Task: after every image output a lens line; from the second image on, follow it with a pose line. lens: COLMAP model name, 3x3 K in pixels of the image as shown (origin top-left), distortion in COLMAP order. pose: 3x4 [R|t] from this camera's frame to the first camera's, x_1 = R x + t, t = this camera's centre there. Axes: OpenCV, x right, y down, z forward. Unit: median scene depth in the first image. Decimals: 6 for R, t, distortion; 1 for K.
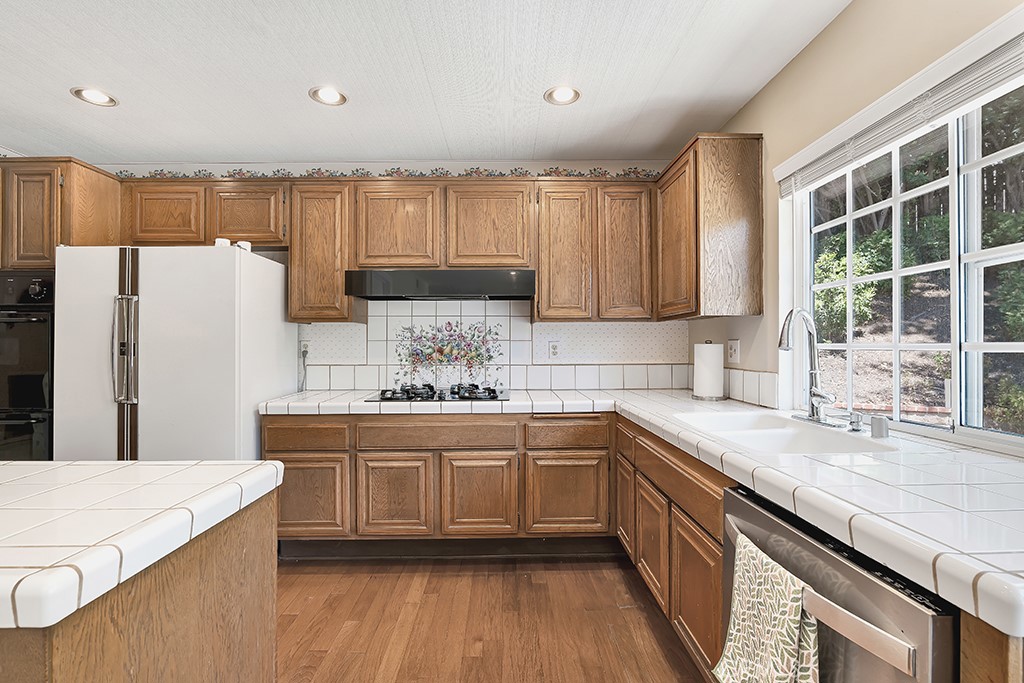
lens RADIAL K [[479.6, 0, 517.7], [0, 479.6, 344.2], [0, 0, 1]] dist [-0.011033, 0.000108]
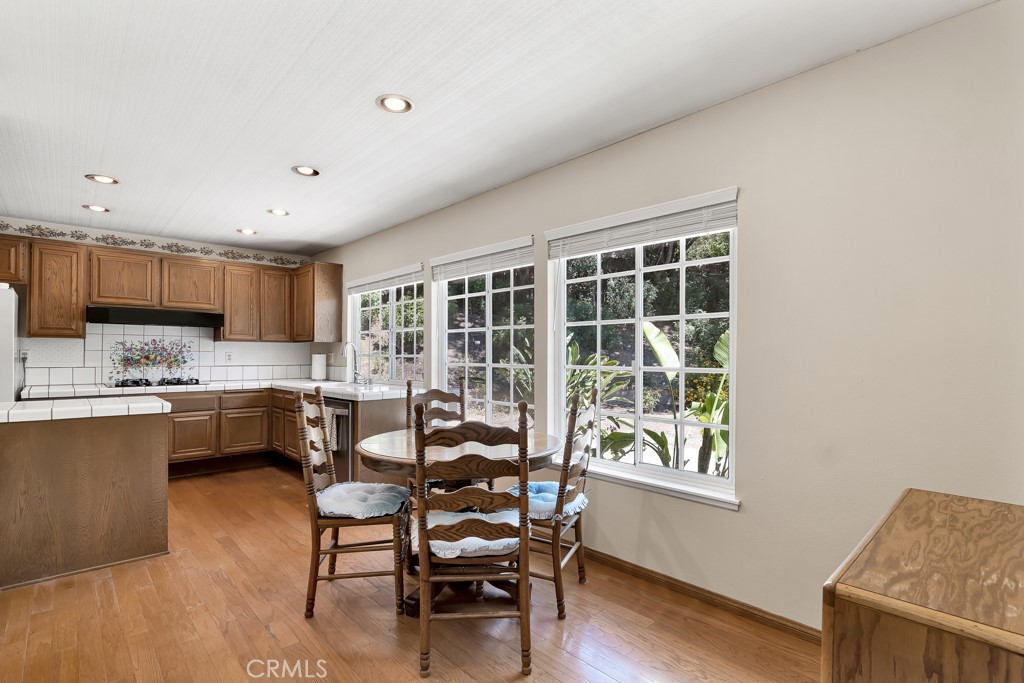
lens RADIAL K [[479.6, 0, 514.5], [0, 479.6, 352.3], [0, 0, 1]] dist [-0.011033, 0.000108]
pose [[0.734205, 0.009936, 0.678855, -0.366419], [-0.006167, 0.999949, -0.007966, 0.001638], [-0.678900, 0.001662, 0.734229, -1.034713]]
